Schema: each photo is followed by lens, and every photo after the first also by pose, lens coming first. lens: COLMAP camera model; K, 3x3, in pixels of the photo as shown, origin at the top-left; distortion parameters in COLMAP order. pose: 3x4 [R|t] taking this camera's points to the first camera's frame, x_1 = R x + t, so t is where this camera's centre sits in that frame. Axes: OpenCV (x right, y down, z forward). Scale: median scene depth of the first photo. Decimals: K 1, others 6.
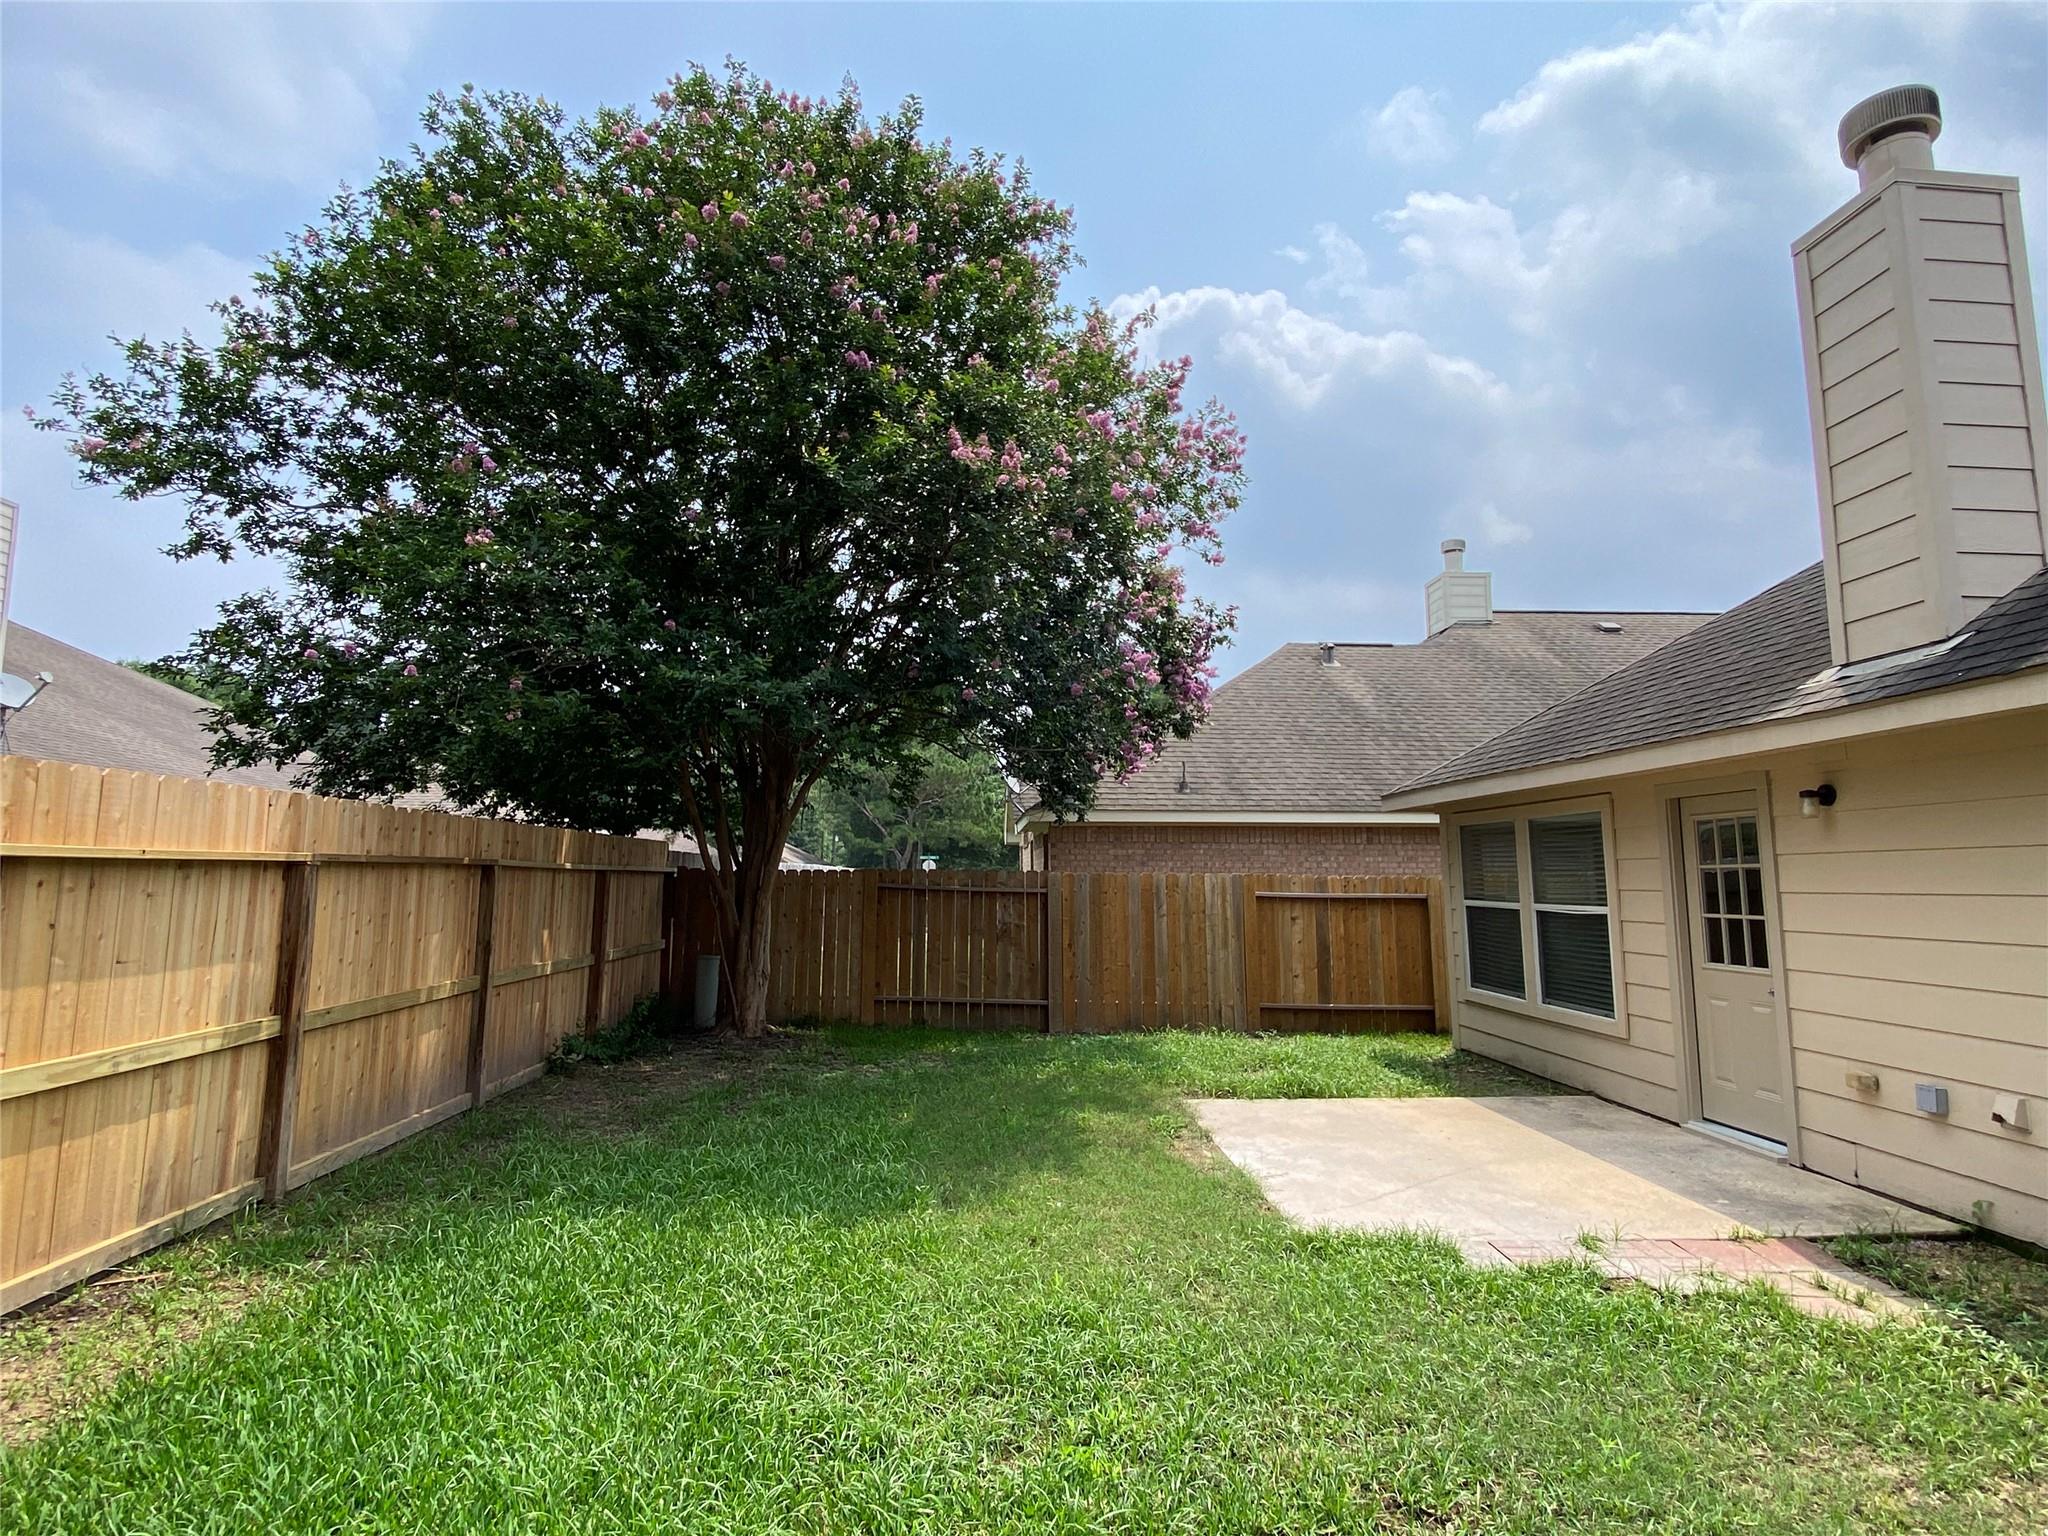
lens RADIAL K [[1019.5, 0, 1029.3], [0, 1019.5, 741.4], [0, 0, 1]] dist [0.002033, -0.013972]
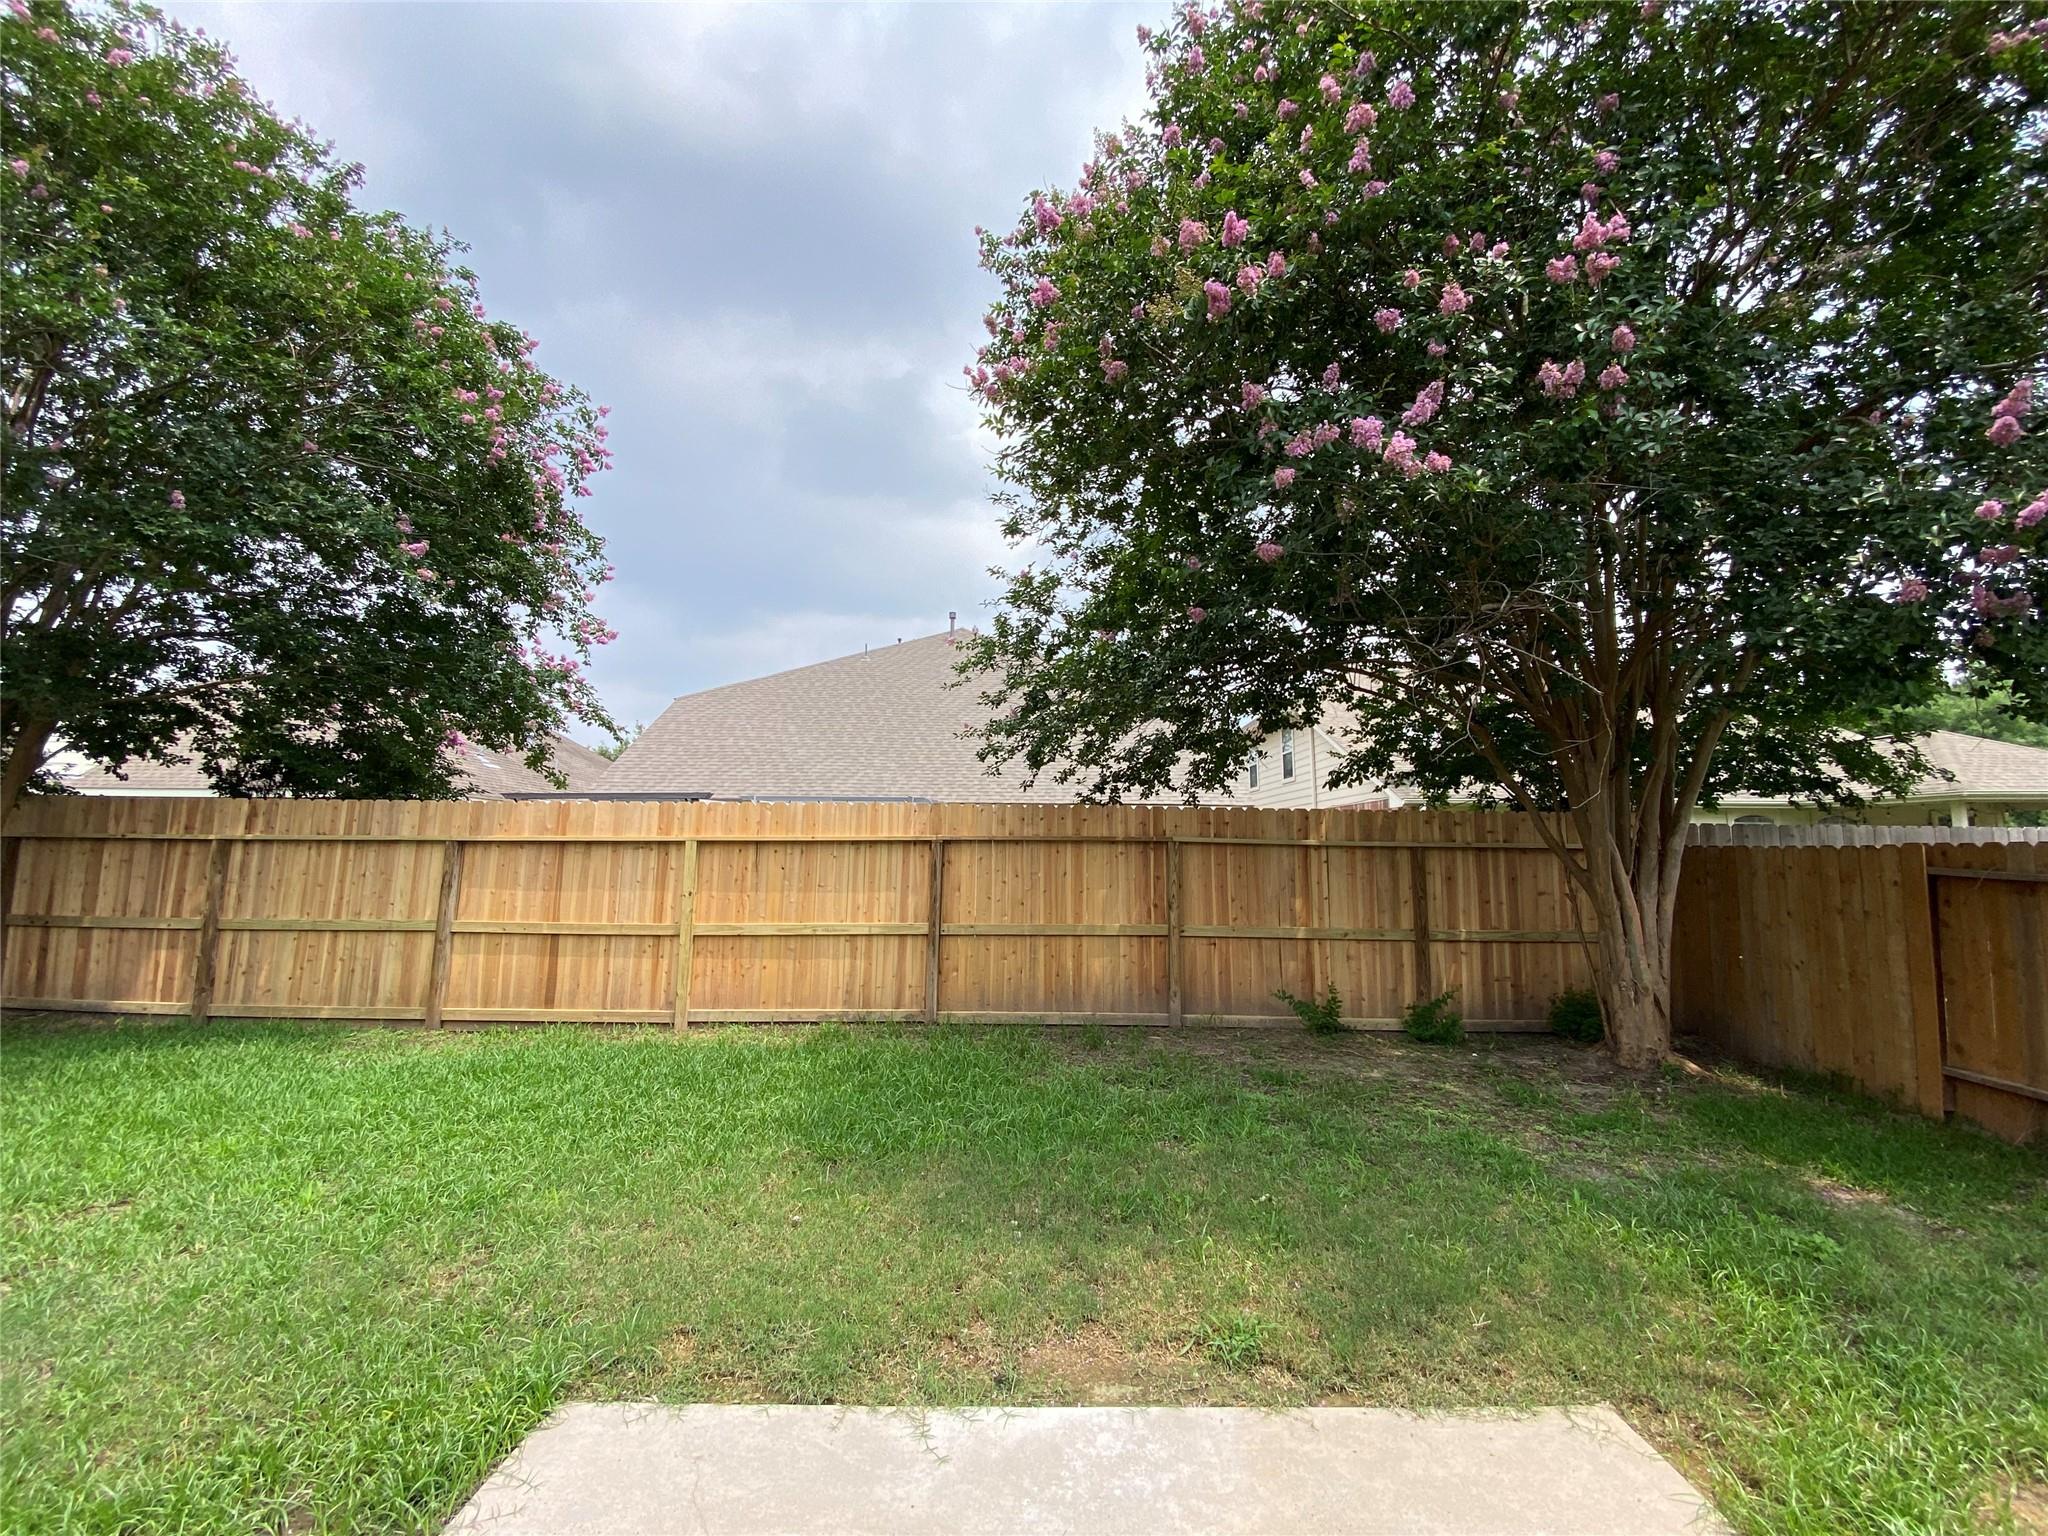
lens RADIAL K [[830.4, 0, 1025.6], [0, 830.4, 740.3], [0, 0, 1]] dist [0.033876, -0.024786]
pose [[-0.023211, -0.123919, -0.992021, 0.817514], [0.123700, 0.984307, -0.125850, 0.151090], [0.992048, -0.125634, -0.007518, 1.211495]]
